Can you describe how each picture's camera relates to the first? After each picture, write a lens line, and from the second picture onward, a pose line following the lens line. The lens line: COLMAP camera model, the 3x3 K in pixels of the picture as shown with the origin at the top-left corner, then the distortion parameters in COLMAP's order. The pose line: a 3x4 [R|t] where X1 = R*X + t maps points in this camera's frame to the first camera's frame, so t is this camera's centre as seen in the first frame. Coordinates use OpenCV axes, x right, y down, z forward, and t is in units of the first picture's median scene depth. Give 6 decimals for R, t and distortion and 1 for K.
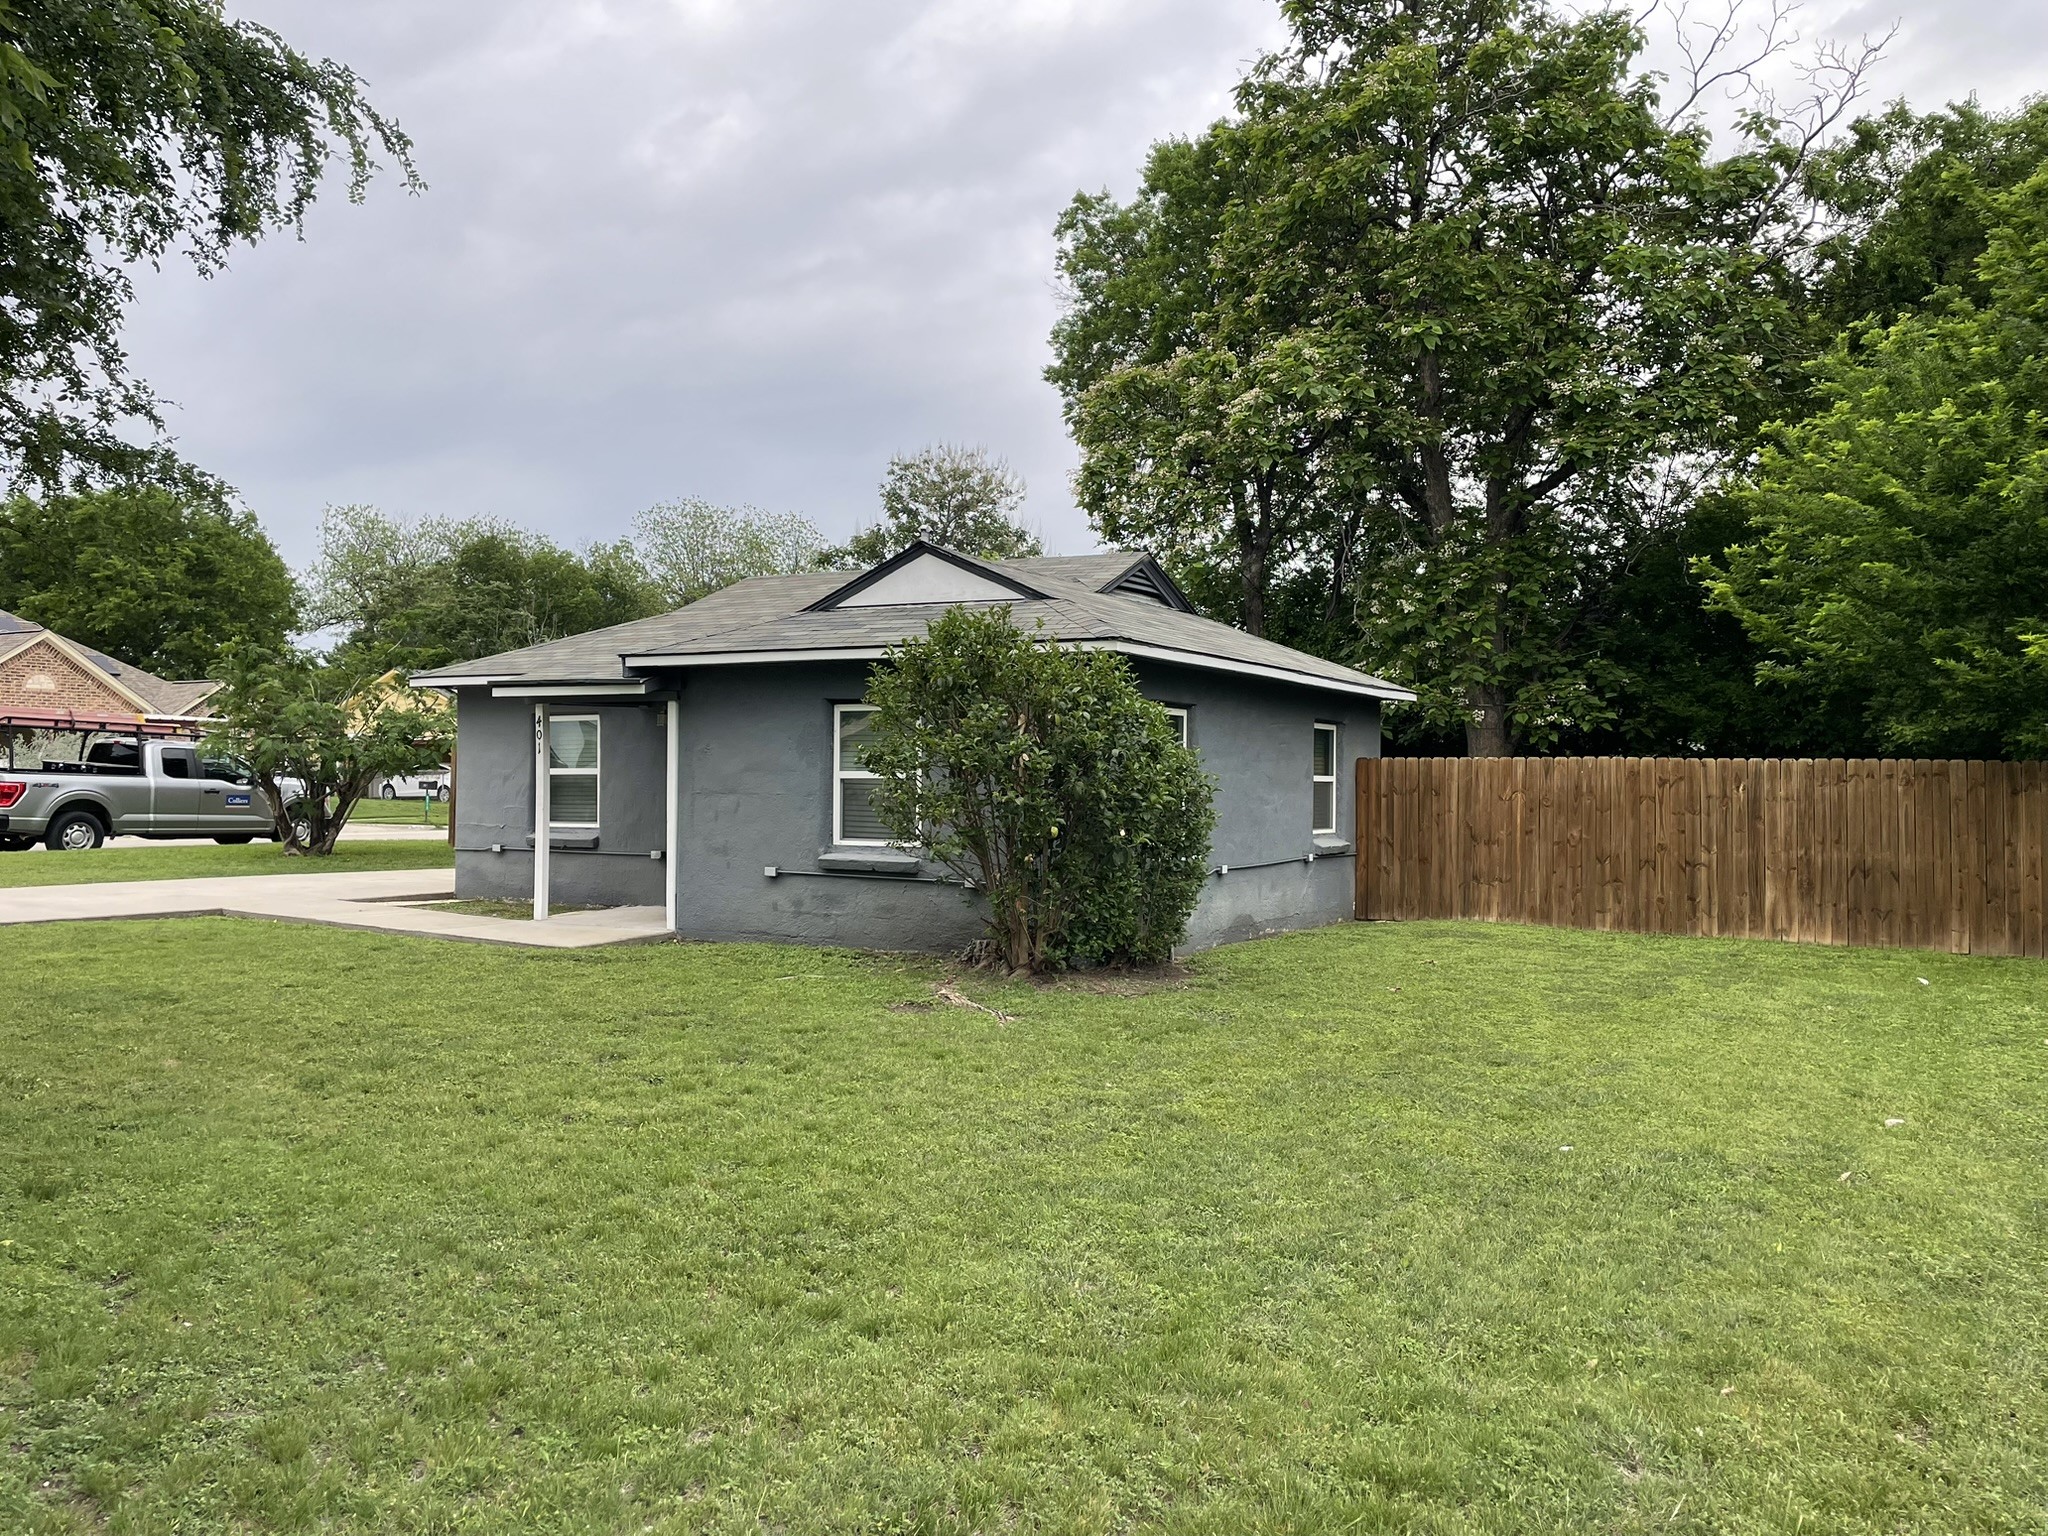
lens RADIAL K [[1553.8, 0, 1017.4], [0, 1553.8, 780.9], [0, 0, 1]] dist [0.085317, -0.109050]
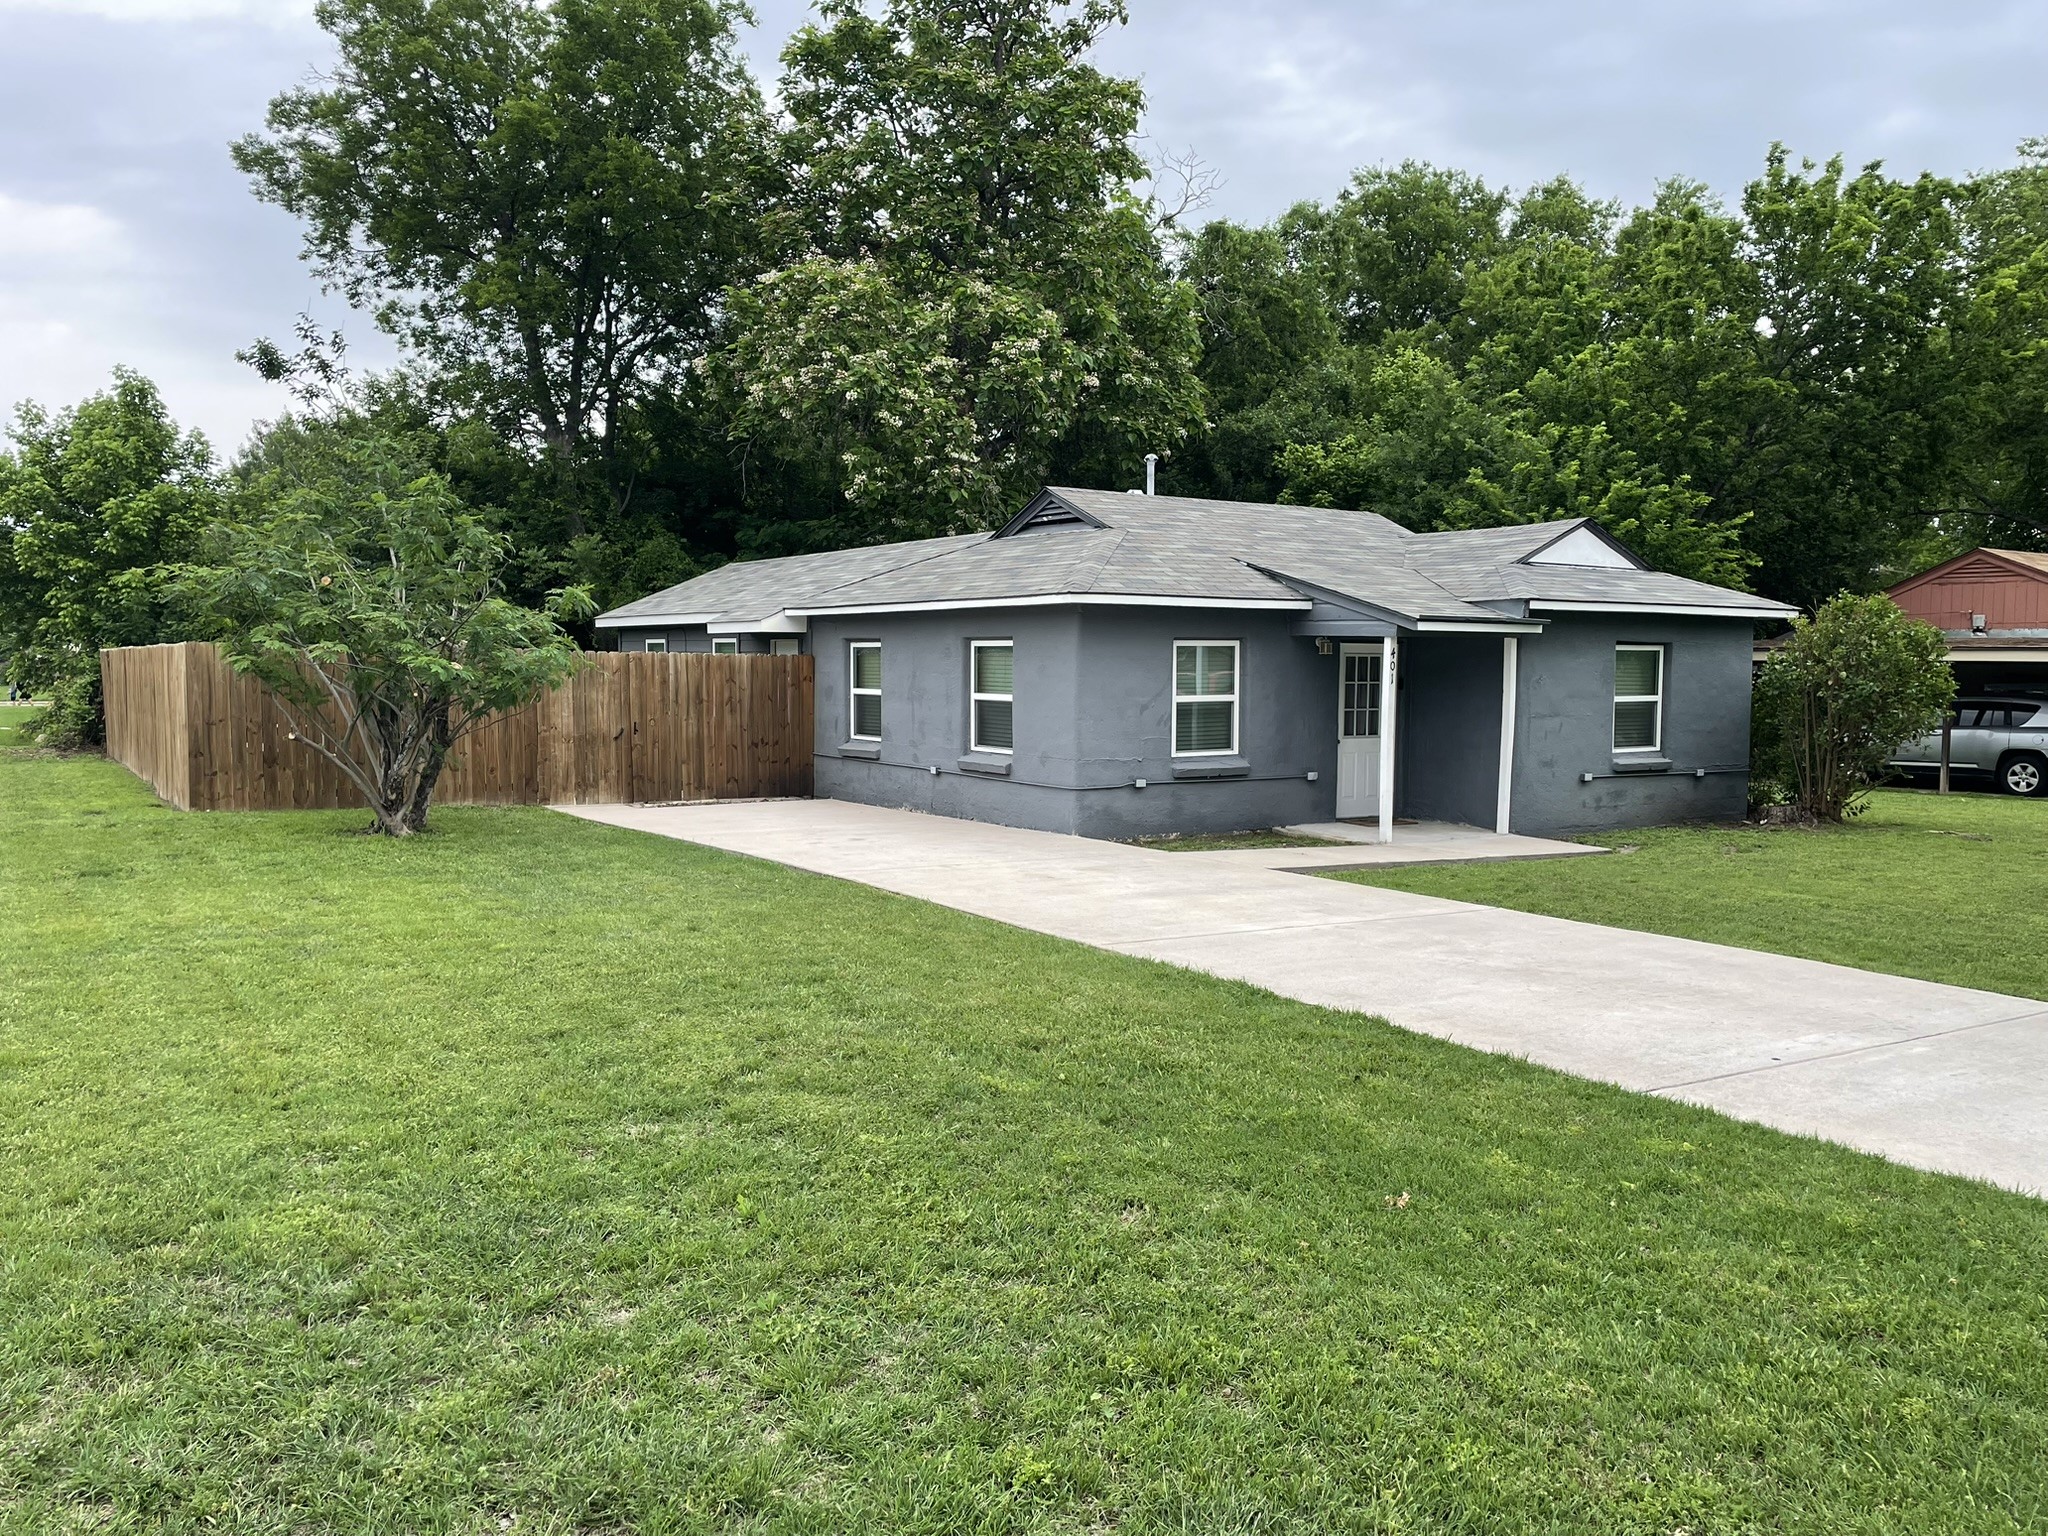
lens RADIAL K [[1553.8, 0, 1016.5], [0, 1553.8, 767.0], [0, 0, 1]] dist [0.085317, -0.109050]
pose [[0.455019, -0.065434, 0.888075, -1.452866], [-0.001823, 0.997226, 0.074410, -0.042404], [-0.890480, -0.035477, 0.453637, 0.809370]]
